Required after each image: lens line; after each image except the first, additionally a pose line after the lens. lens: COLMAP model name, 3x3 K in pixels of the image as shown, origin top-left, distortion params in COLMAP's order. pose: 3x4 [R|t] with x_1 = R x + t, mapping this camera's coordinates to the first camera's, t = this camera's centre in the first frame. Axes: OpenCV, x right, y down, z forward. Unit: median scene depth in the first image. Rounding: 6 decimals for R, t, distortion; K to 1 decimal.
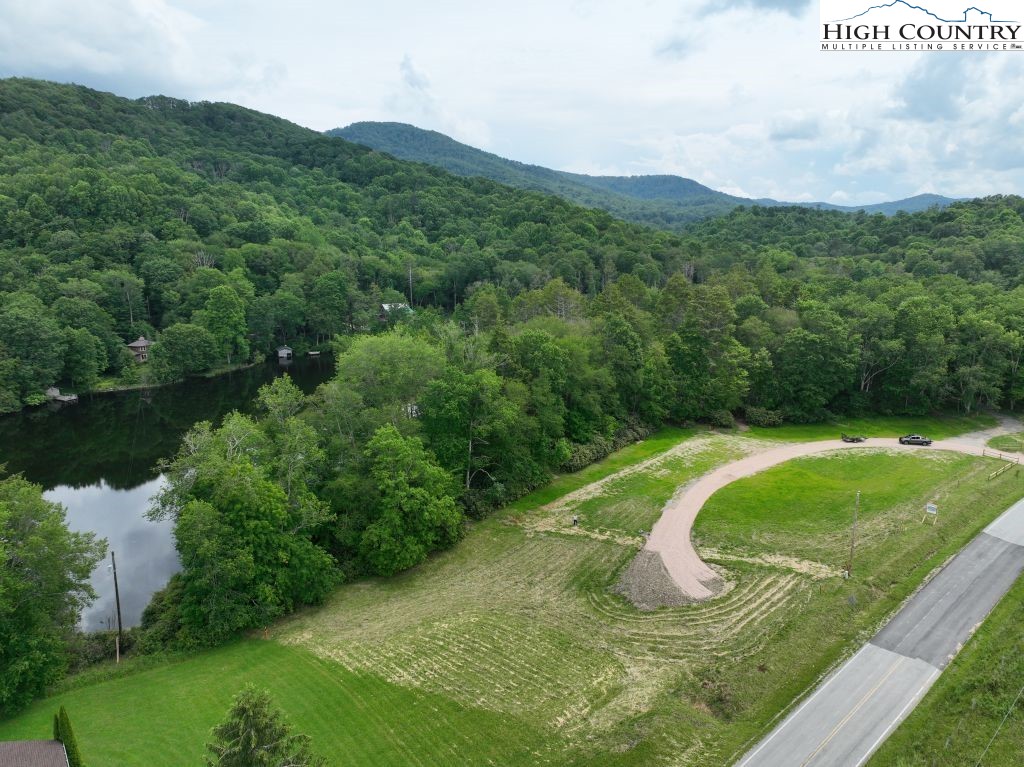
lens RADIAL K [[717.1, 0, 515.3], [0, 717.1, 383.7], [0, 0, 1]] dist [-0.002858, 0.019666]
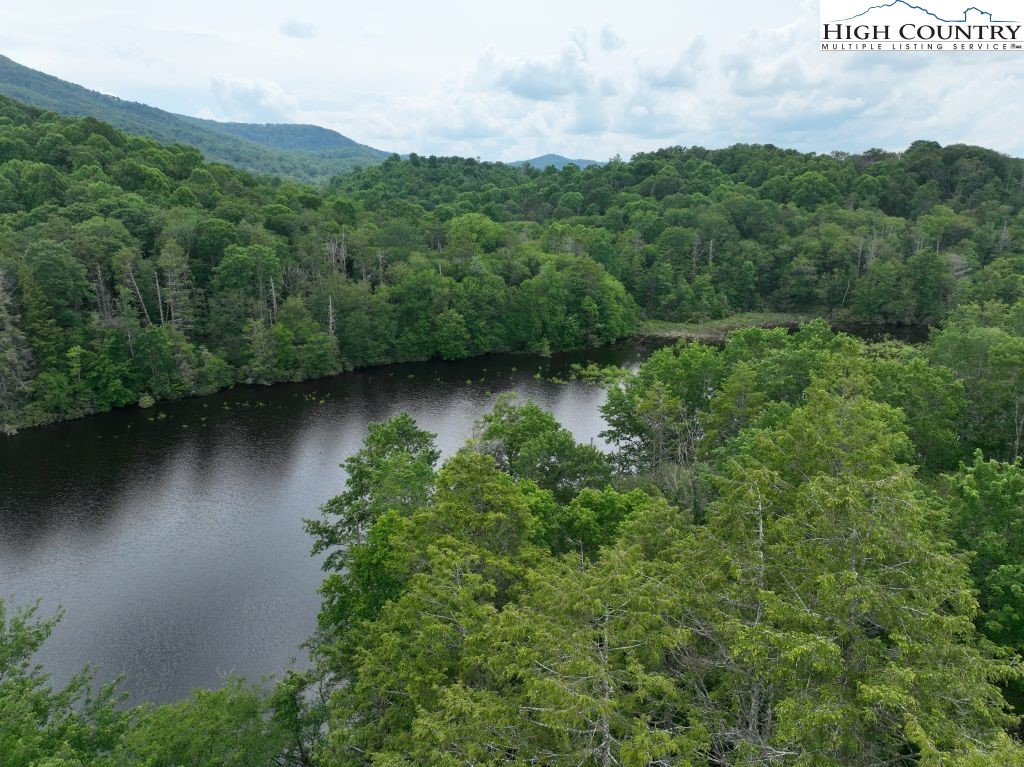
lens RADIAL K [[717.1, 0, 515.3], [0, 717.1, 383.7], [0, 0, 1]] dist [-0.002858, 0.019666]
pose [[0.892876, -0.112811, 0.435942, 0.061466], [0.087328, 0.993111, 0.078132, -0.048899], [-0.441753, -0.031692, 0.896577, 0.241513]]
